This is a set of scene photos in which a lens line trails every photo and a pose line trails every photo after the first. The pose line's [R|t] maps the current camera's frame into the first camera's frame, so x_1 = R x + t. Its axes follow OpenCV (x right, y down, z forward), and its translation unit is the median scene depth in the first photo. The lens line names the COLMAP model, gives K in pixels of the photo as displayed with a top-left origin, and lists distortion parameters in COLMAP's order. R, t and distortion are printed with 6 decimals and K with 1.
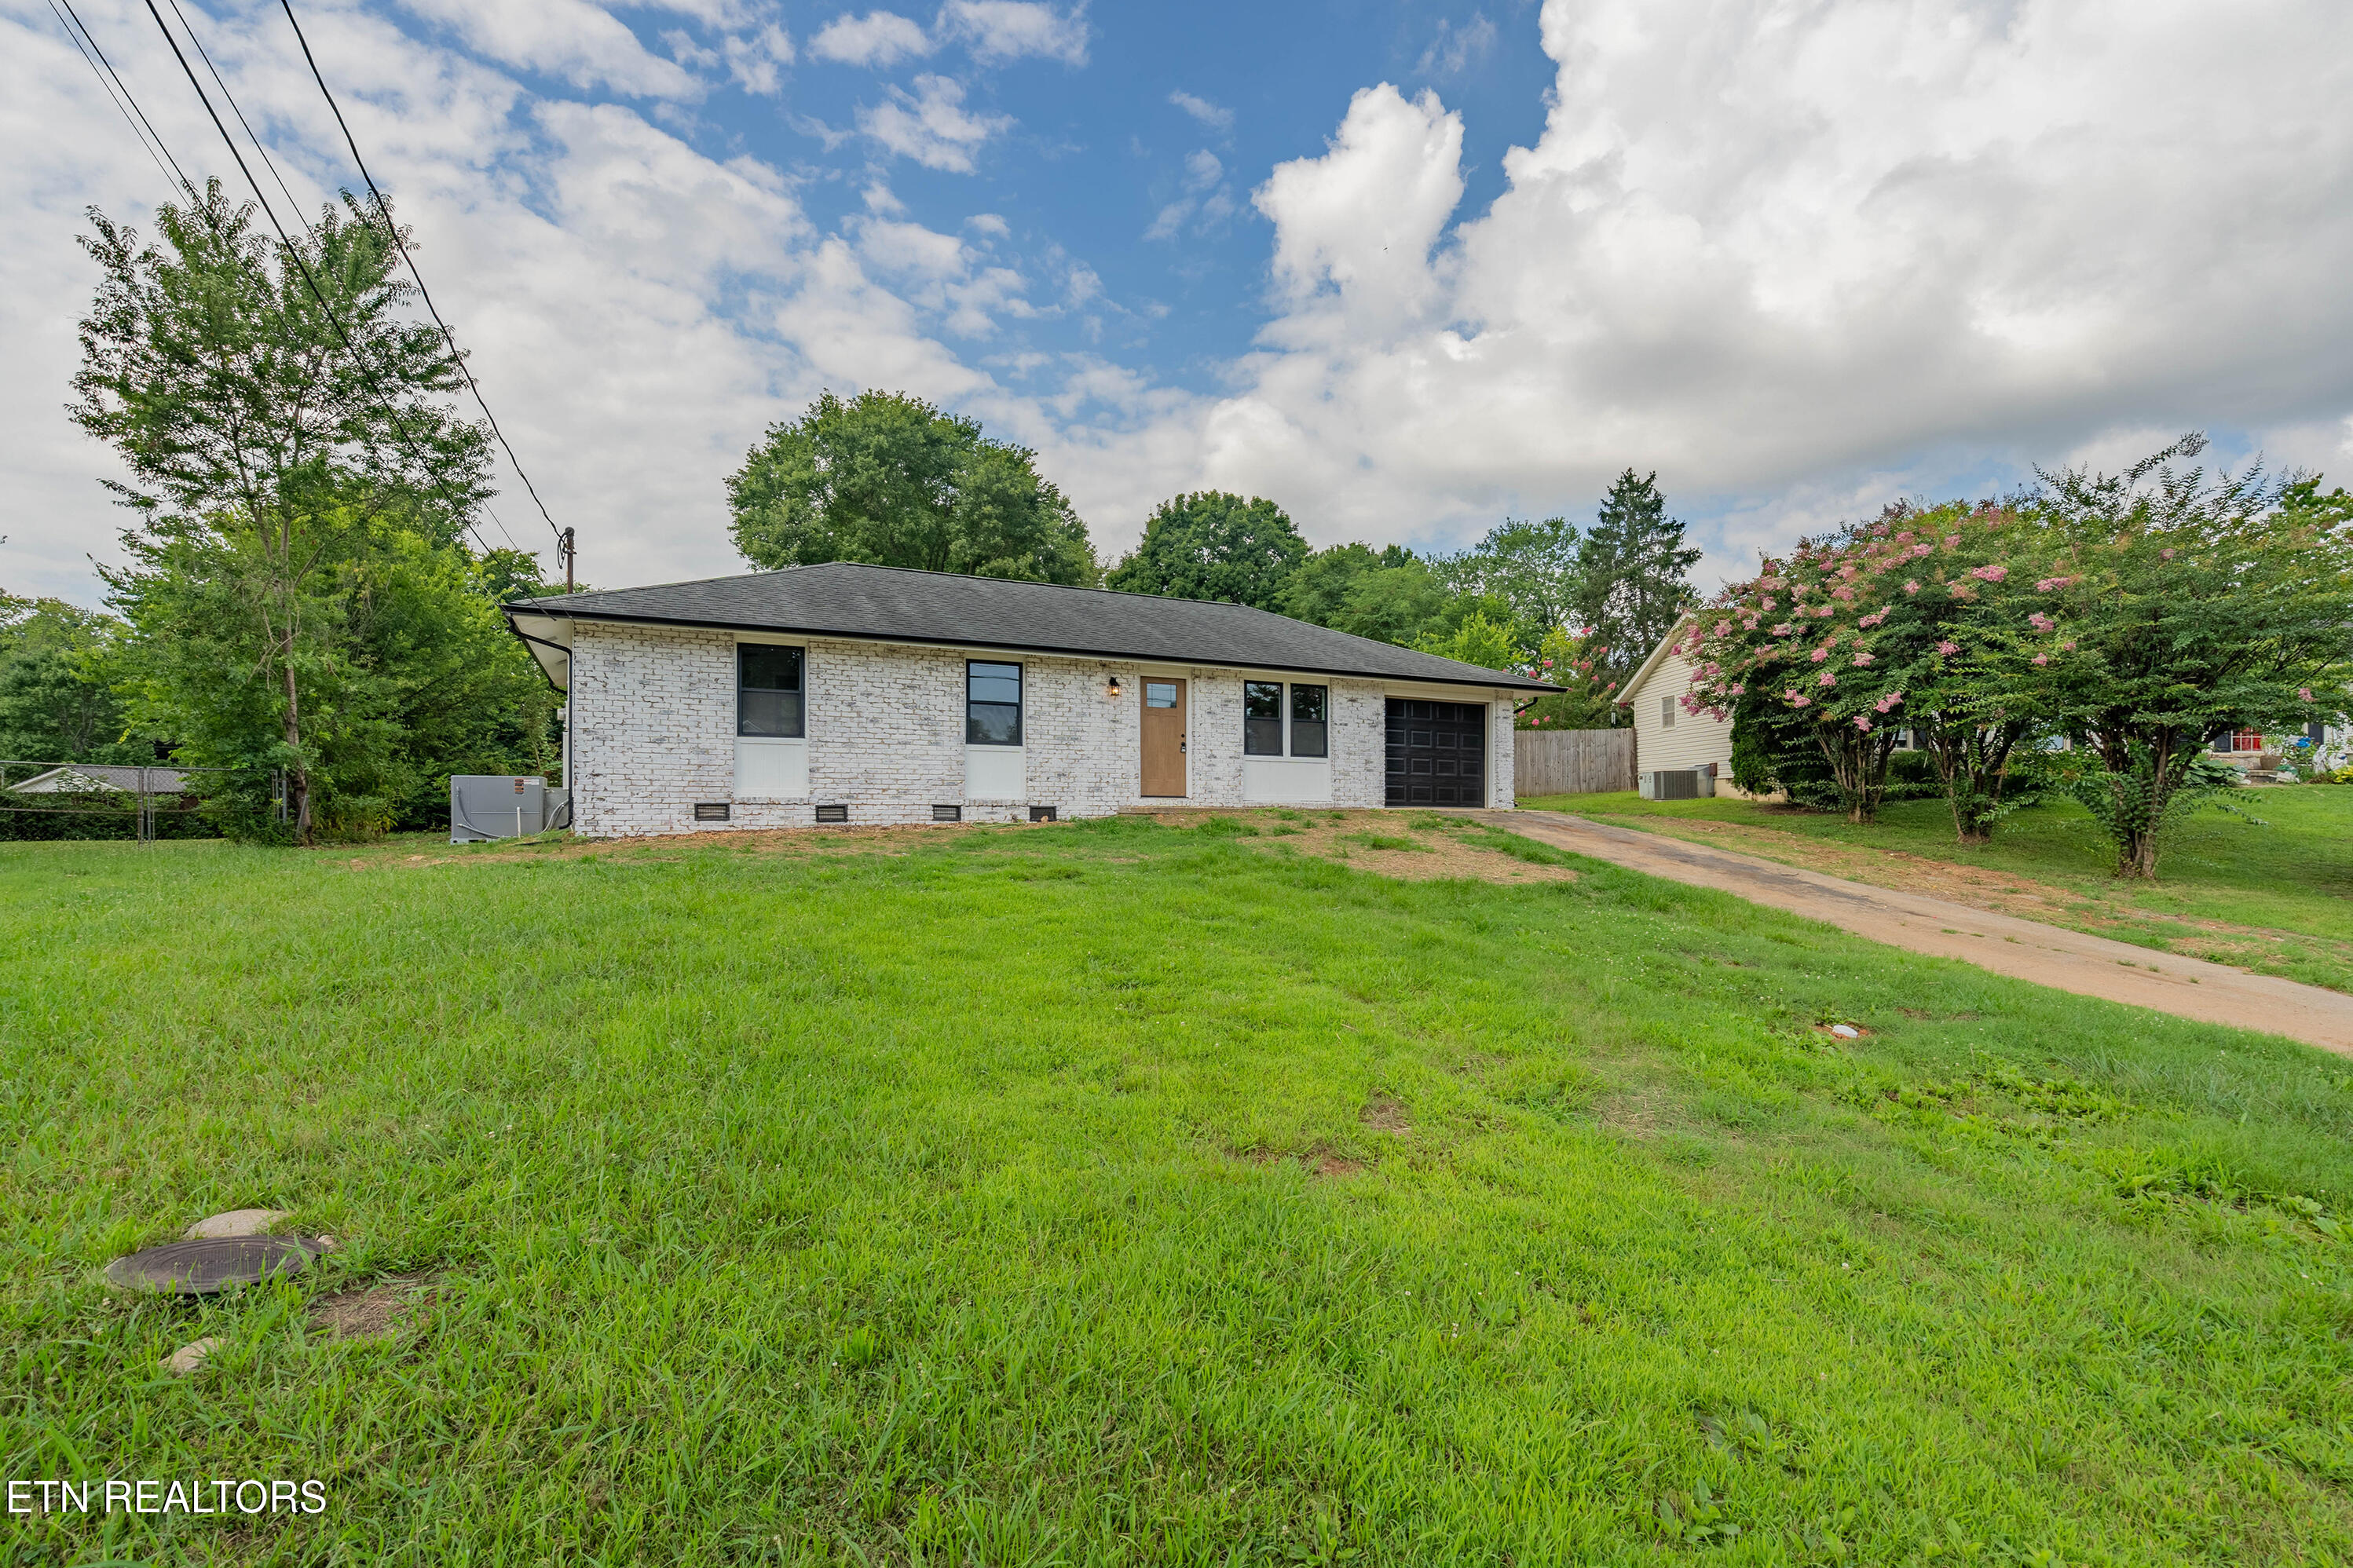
lens RADIAL K [[1081.6, 0, 1153.8], [0, 1081.6, 810.7], [0, 0, 1]] dist [-0.009616, 0.001892]
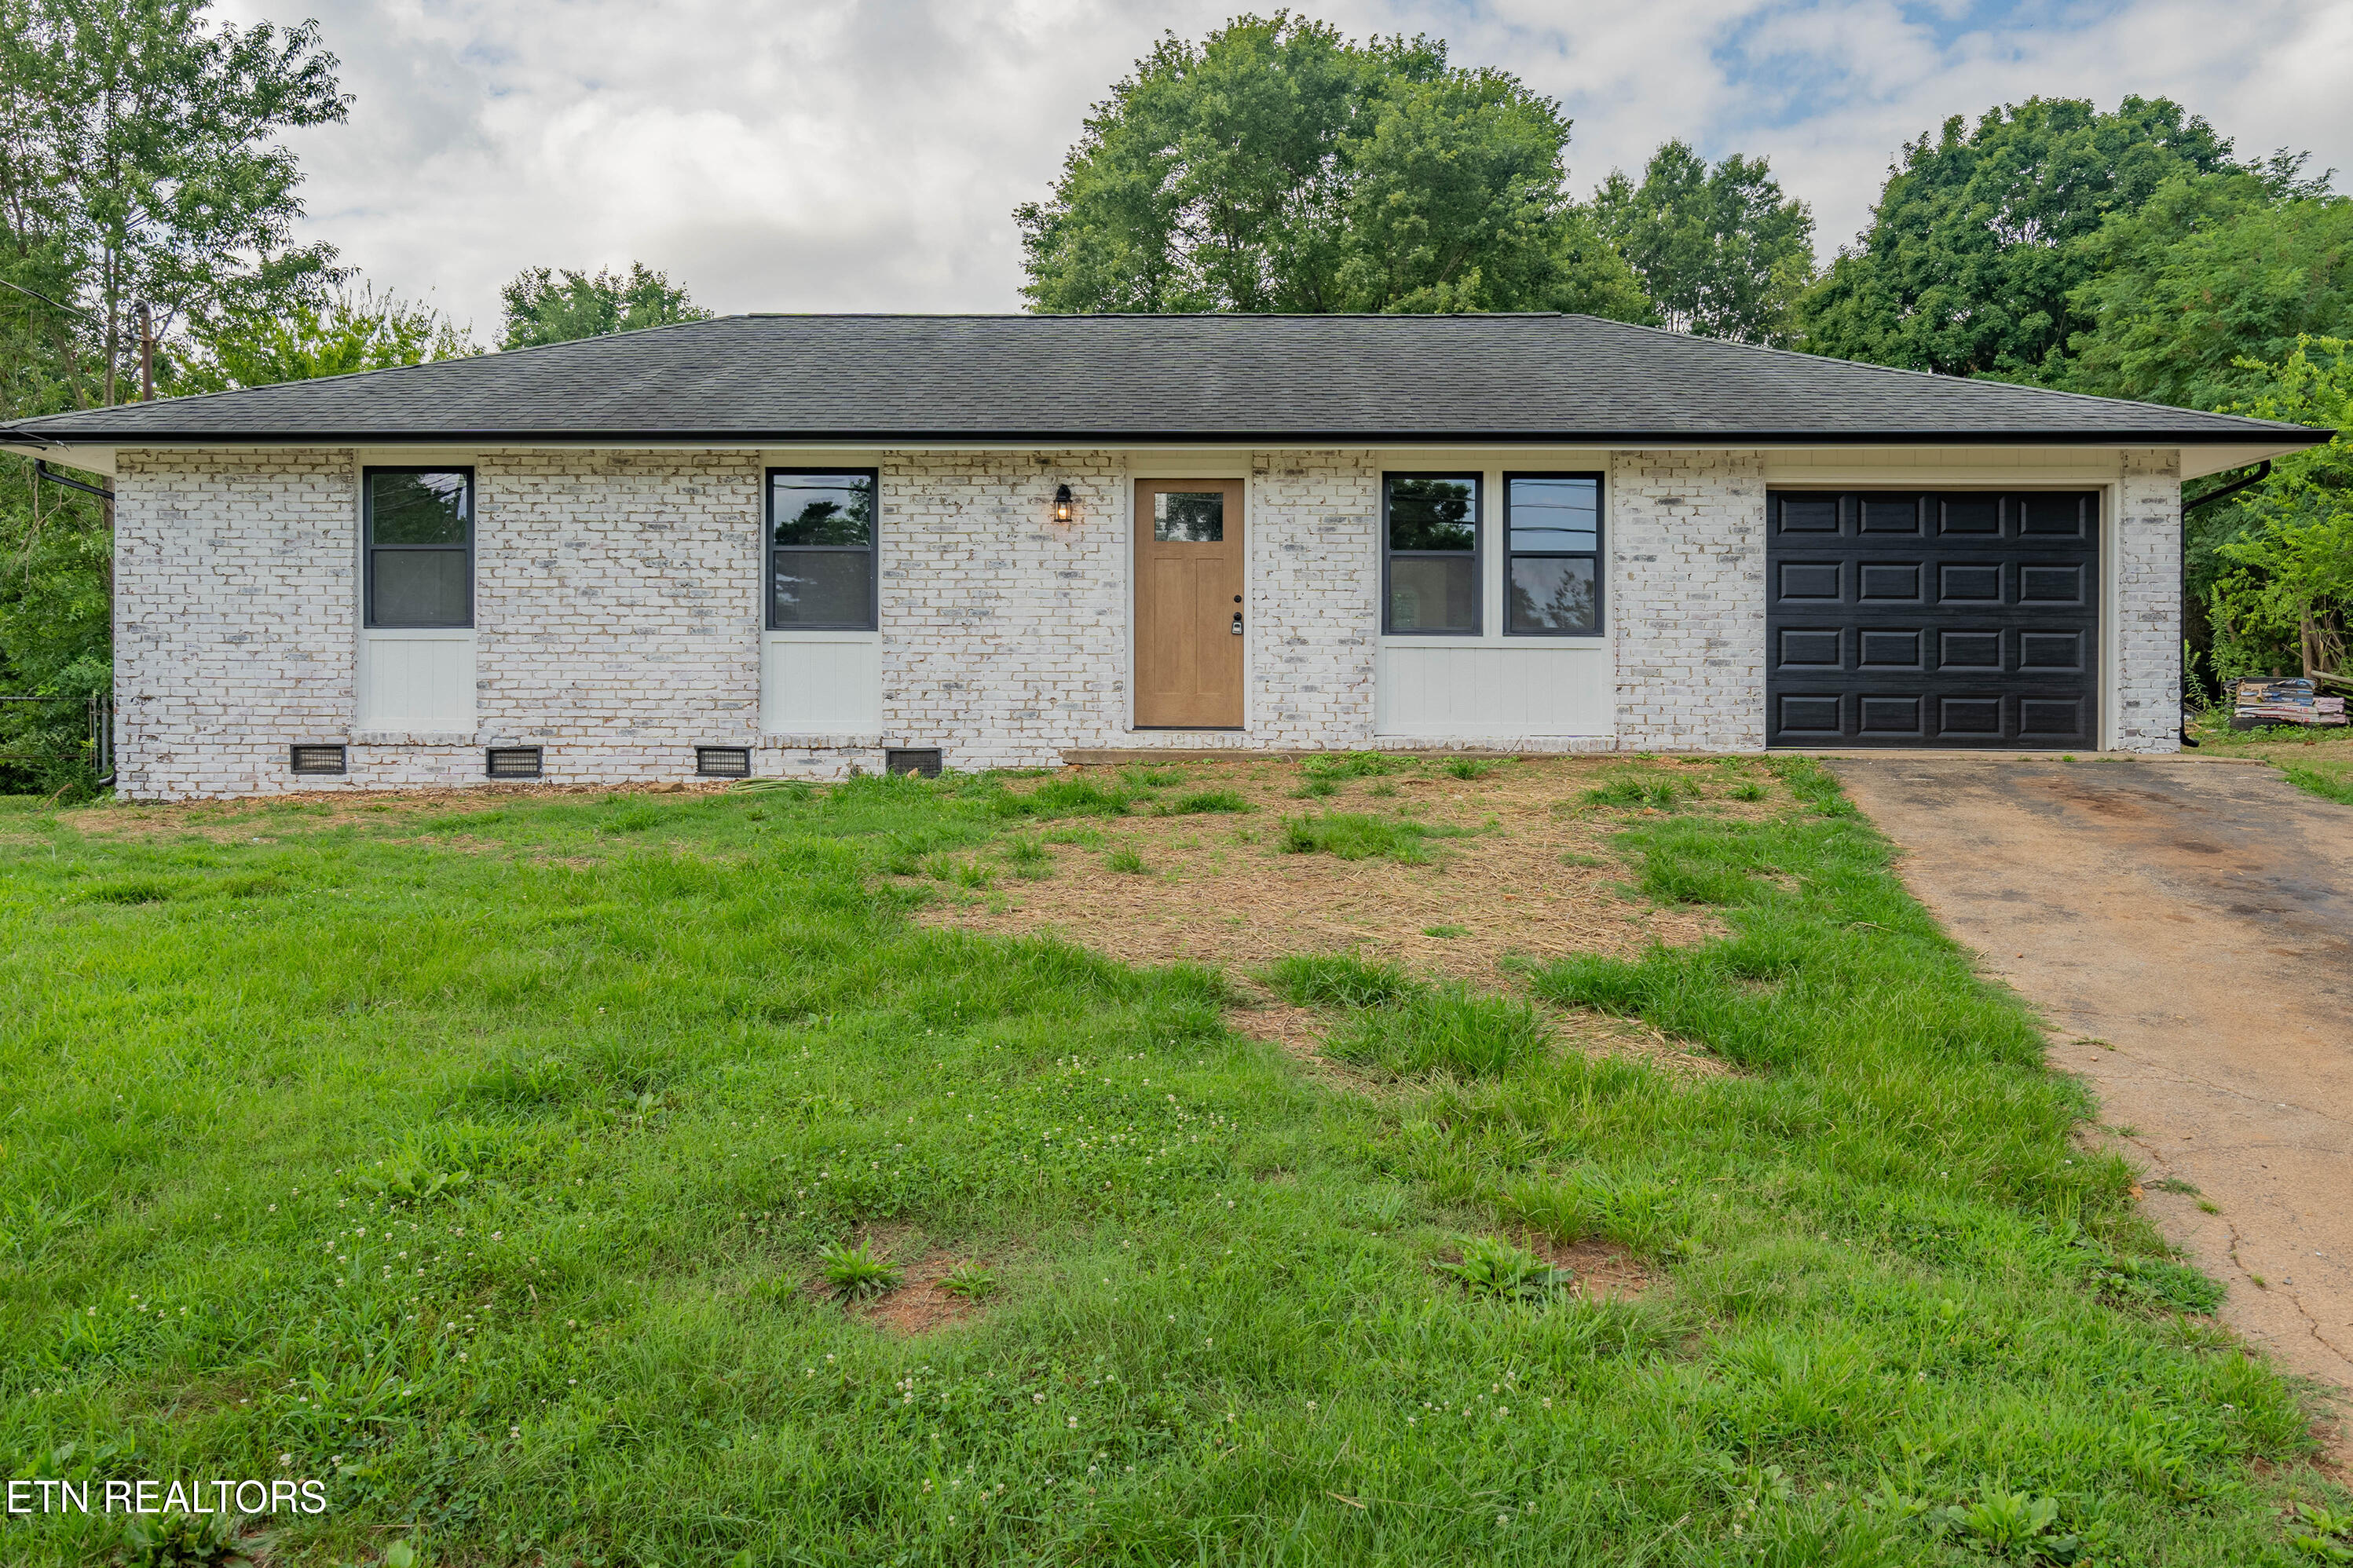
lens RADIAL K [[1815.9, 0, 1183.1], [0, 1815.9, 775.5], [0, 0, 1]] dist [0.016923, -0.012266]
pose [[0.879384, 0.007360, -0.476056, 0.405385], [-0.000218, 0.999887, 0.015055, -0.004135], [0.476113, -0.013135, 0.879286, 0.303622]]
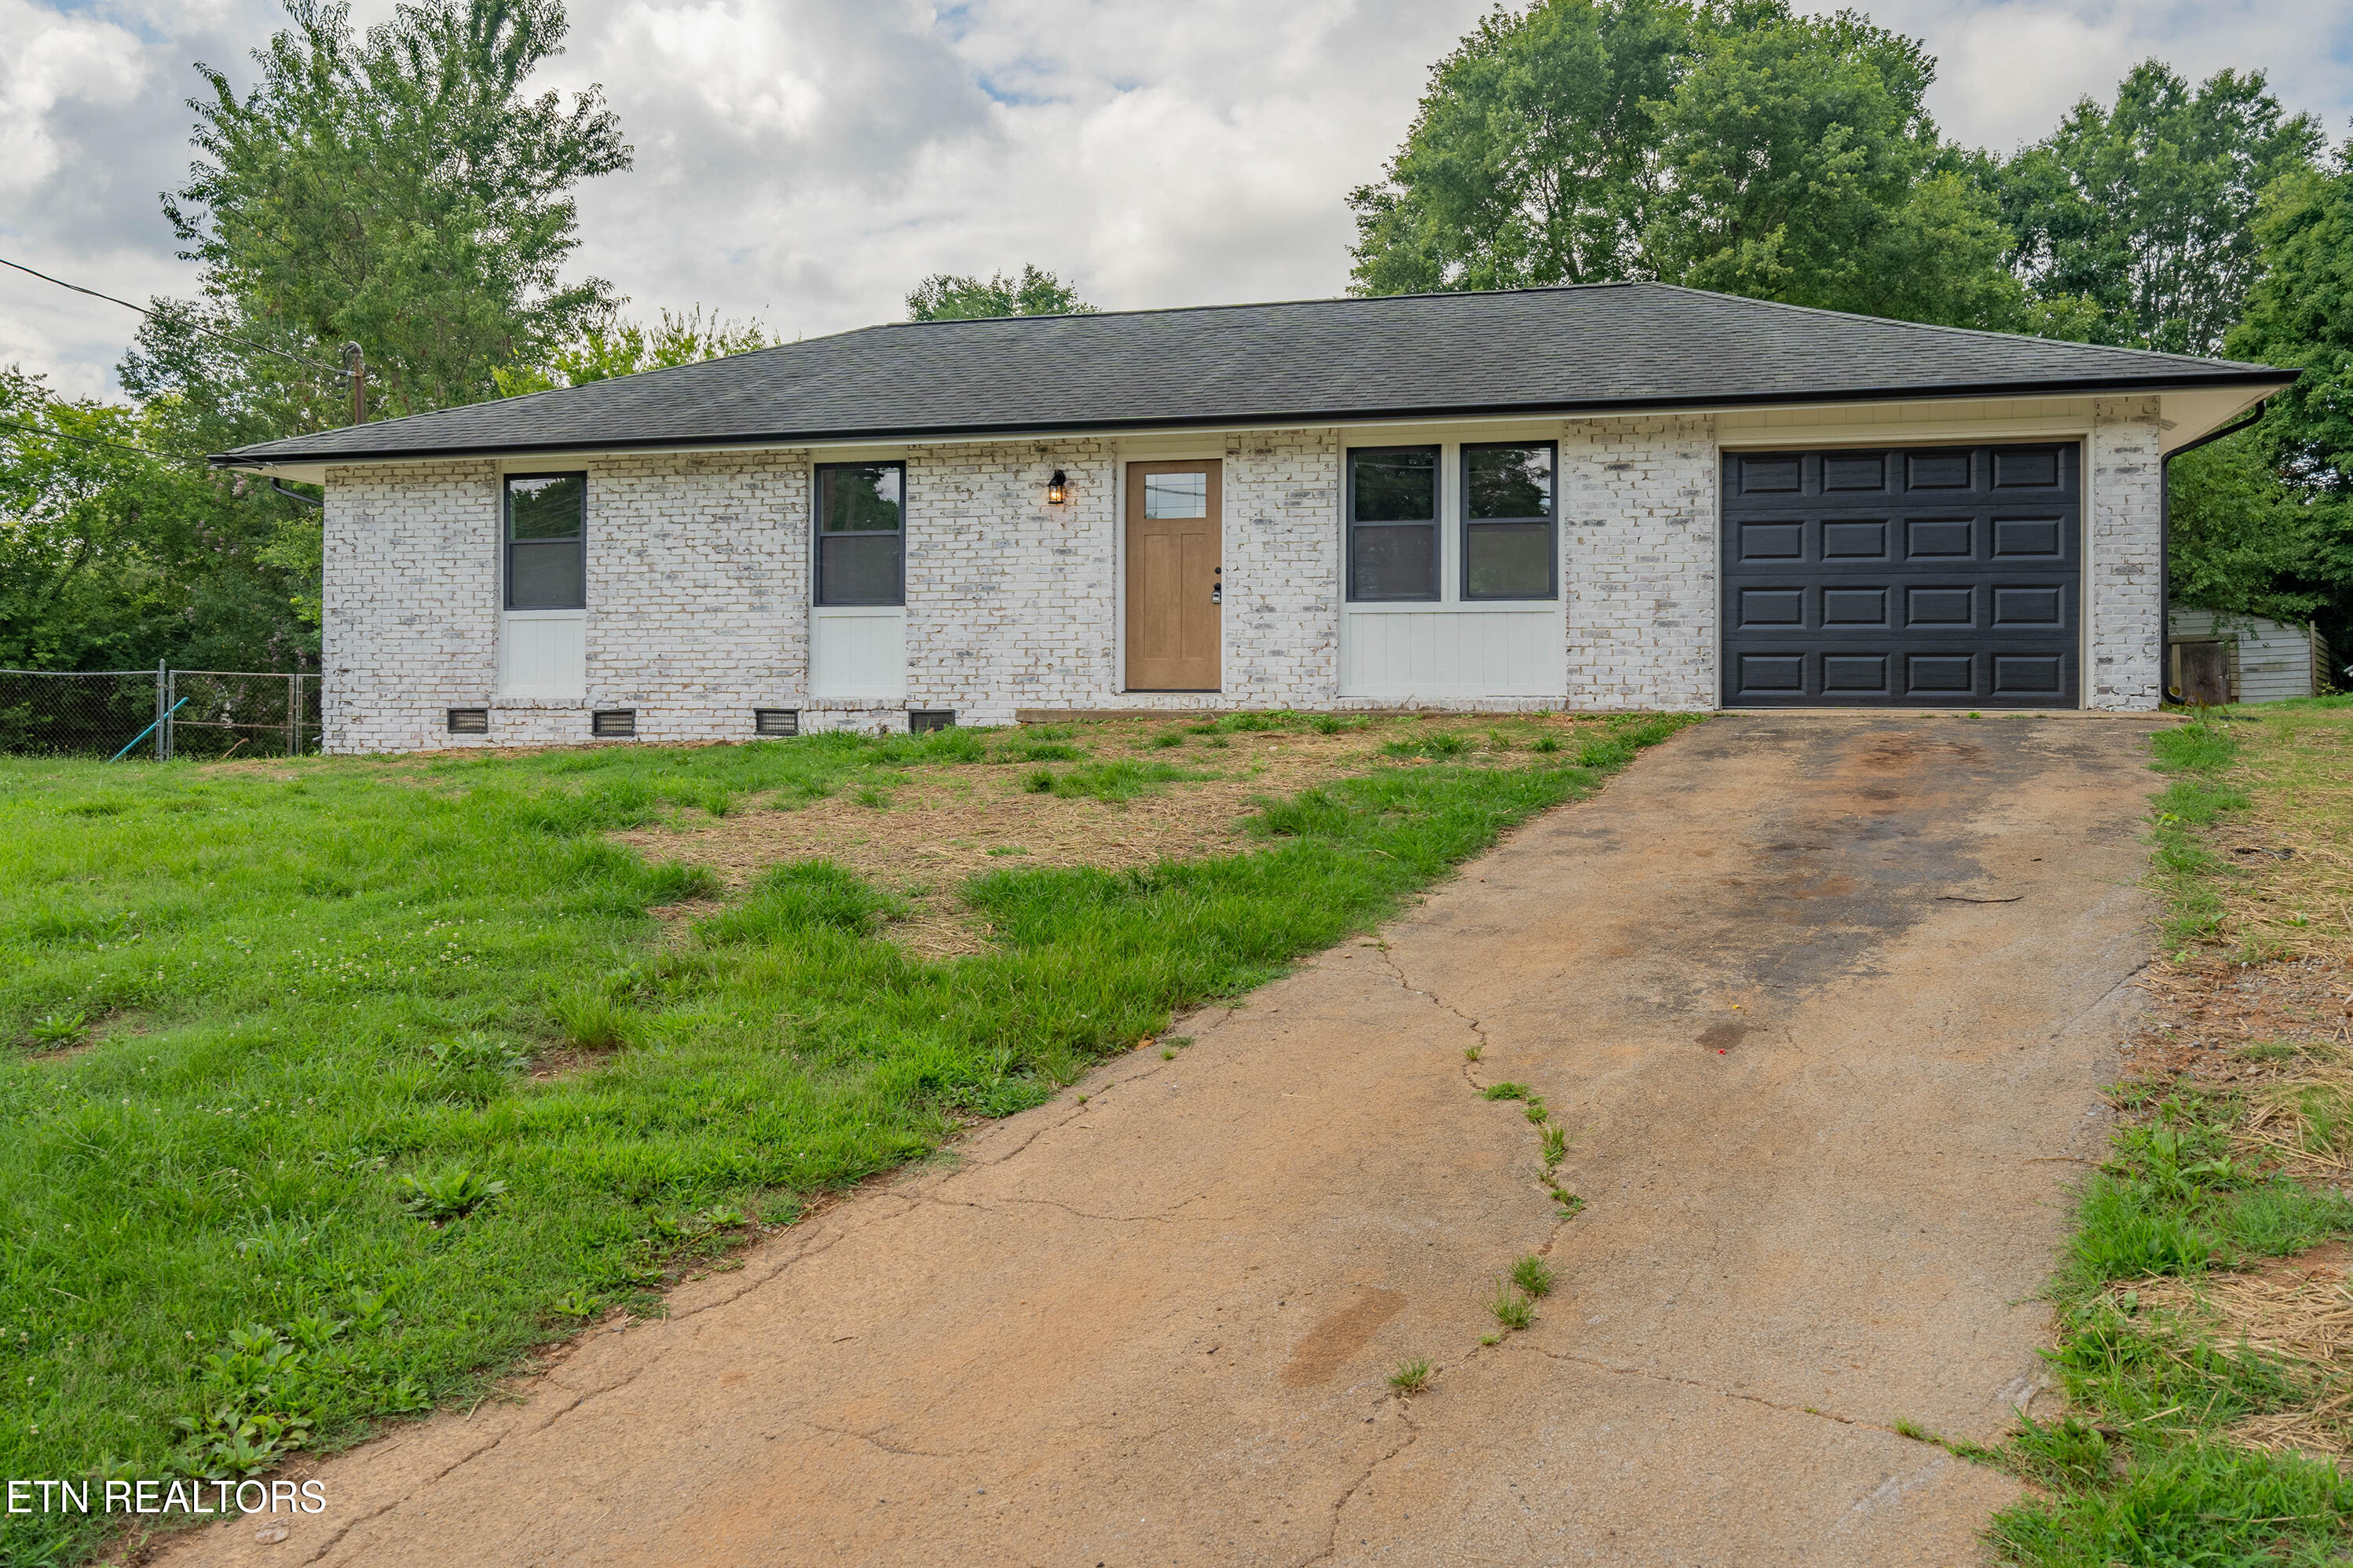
lens RADIAL K [[1815.9, 0, 1189.5], [0, 1815.9, 739.1], [0, 0, 1]] dist [0.016923, -0.012266]
pose [[0.745726, 0.004866, -0.666235, 0.619129], [0.000580, 0.999968, 0.007954, 0.003533], [0.666252, -0.006318, 0.745700, 0.370893]]
